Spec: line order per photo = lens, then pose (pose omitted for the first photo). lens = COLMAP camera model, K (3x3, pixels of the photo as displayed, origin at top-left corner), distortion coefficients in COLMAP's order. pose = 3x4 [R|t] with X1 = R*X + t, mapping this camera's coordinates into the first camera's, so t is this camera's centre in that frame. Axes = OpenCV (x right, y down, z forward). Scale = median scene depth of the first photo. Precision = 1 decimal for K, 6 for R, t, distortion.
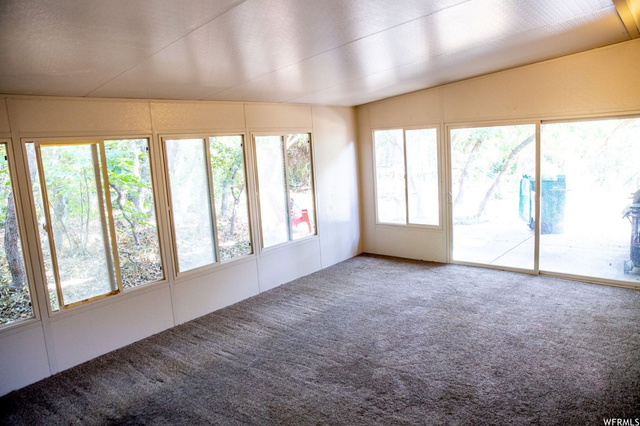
lens RADIAL K [[435.0, 0, 333.4], [0, 435.0, 211.2], [0, 0, 1]] dist [0.005869, 0.001238]
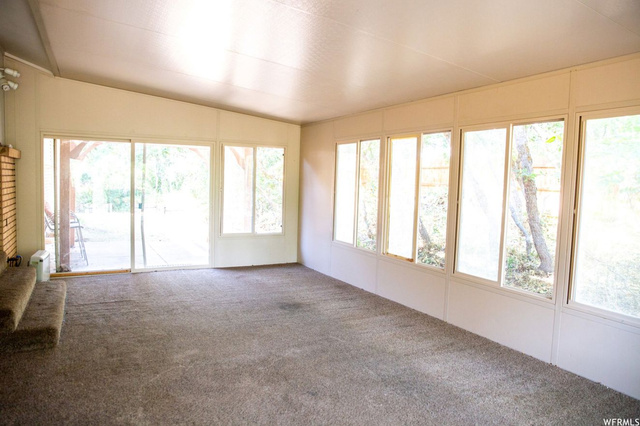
lens RADIAL K [[435.0, 0, 333.4], [0, 435.0, 211.2], [0, 0, 1]] dist [0.005869, 0.001238]
pose [[-0.384518, 0.110097, -0.916529, 0.741232], [-0.118488, 0.978763, 0.167283, -0.146988], [0.915482, 0.172921, -0.363306, 1.244401]]
